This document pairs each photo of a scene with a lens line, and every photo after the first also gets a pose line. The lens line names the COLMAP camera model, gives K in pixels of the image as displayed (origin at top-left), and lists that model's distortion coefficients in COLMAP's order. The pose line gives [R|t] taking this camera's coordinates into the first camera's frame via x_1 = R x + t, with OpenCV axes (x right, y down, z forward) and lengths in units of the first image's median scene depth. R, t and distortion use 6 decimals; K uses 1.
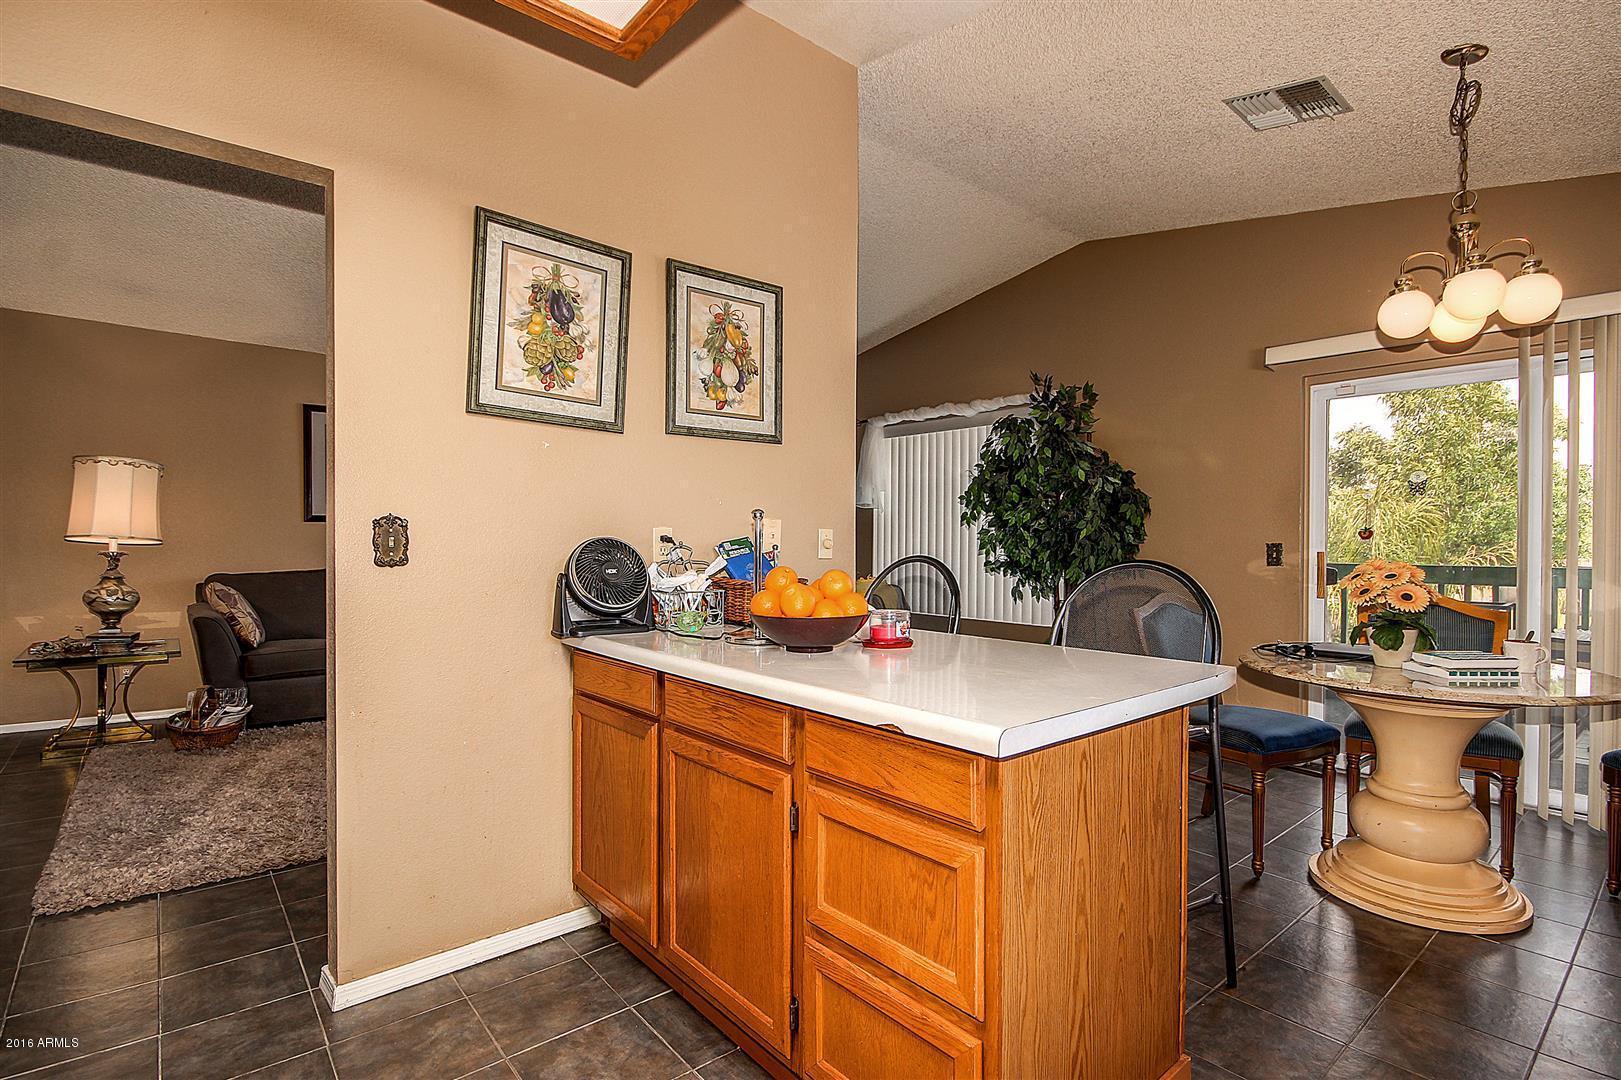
lens RADIAL K [[790.2, 0, 796.7], [0, 790.2, 538.4], [0, 0, 1]] dist [0.007573, -0.005486]
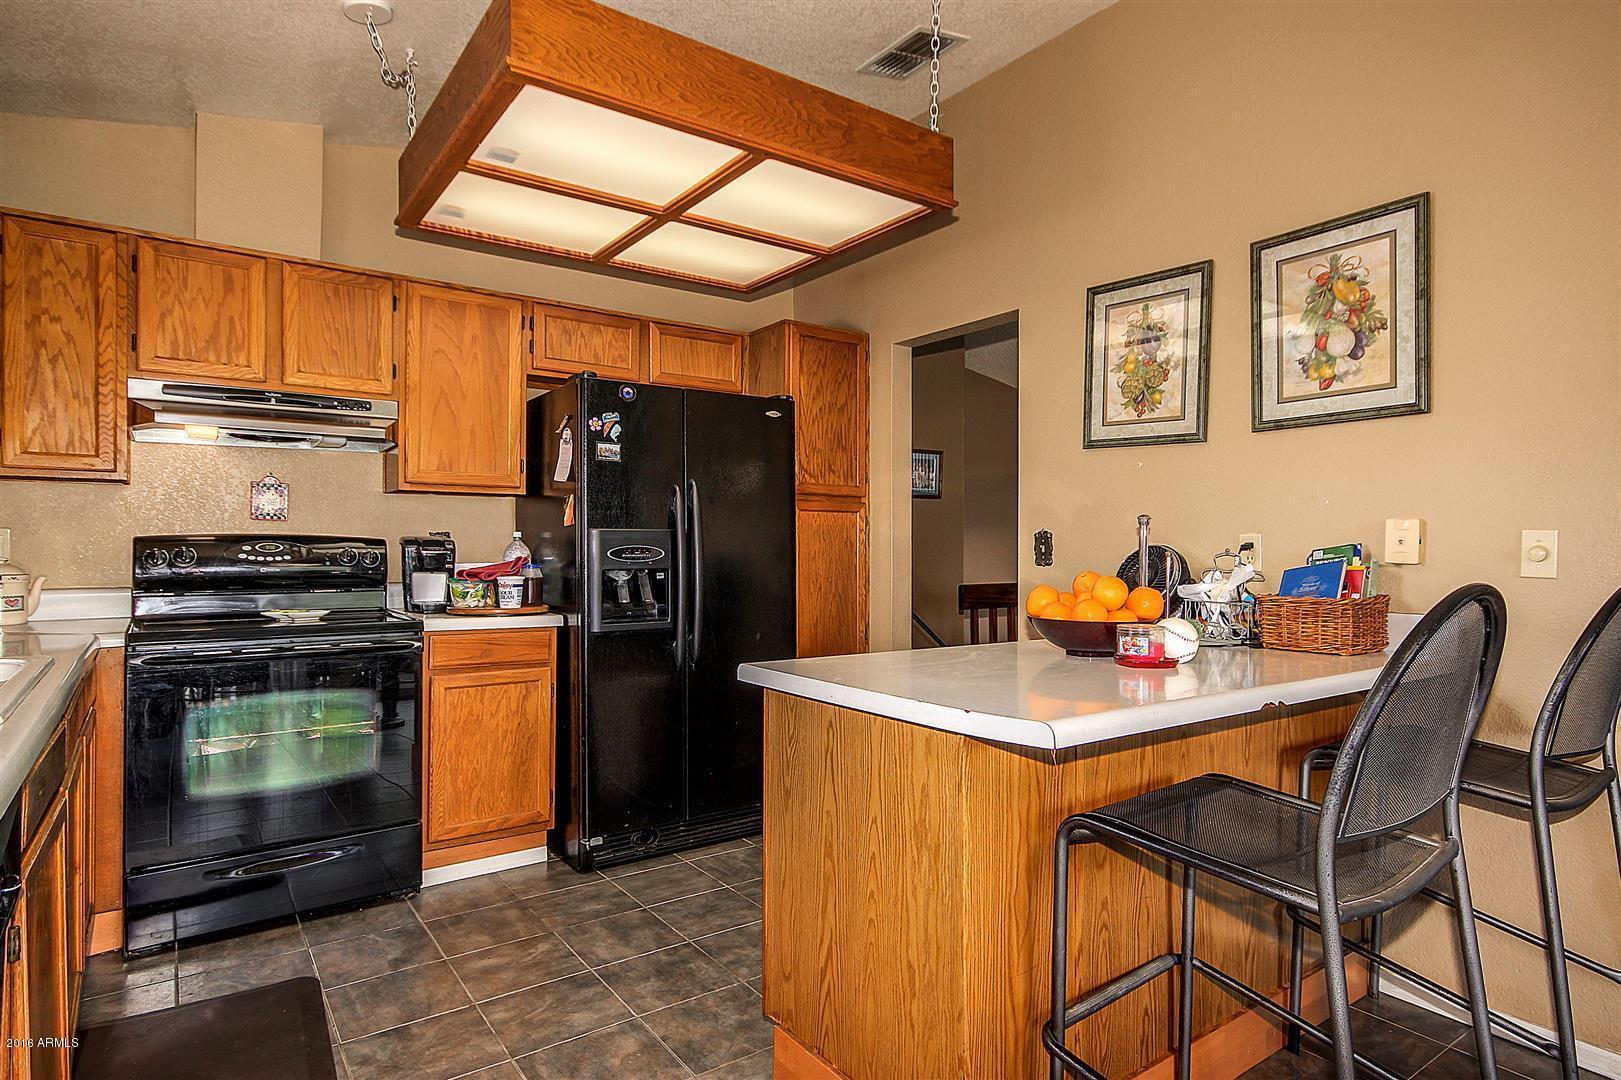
lens RADIAL K [[858.9, 0, 825.5], [0, 858.9, 540.9], [0, 0, 1]] dist [0.005823, 0.003496]
pose [[-0.056187, -0.010226, -0.998368, 0.857548], [-0.005150, 0.999937, -0.009953, 0.006698], [0.998407, 0.004583, -0.056236, 0.553090]]
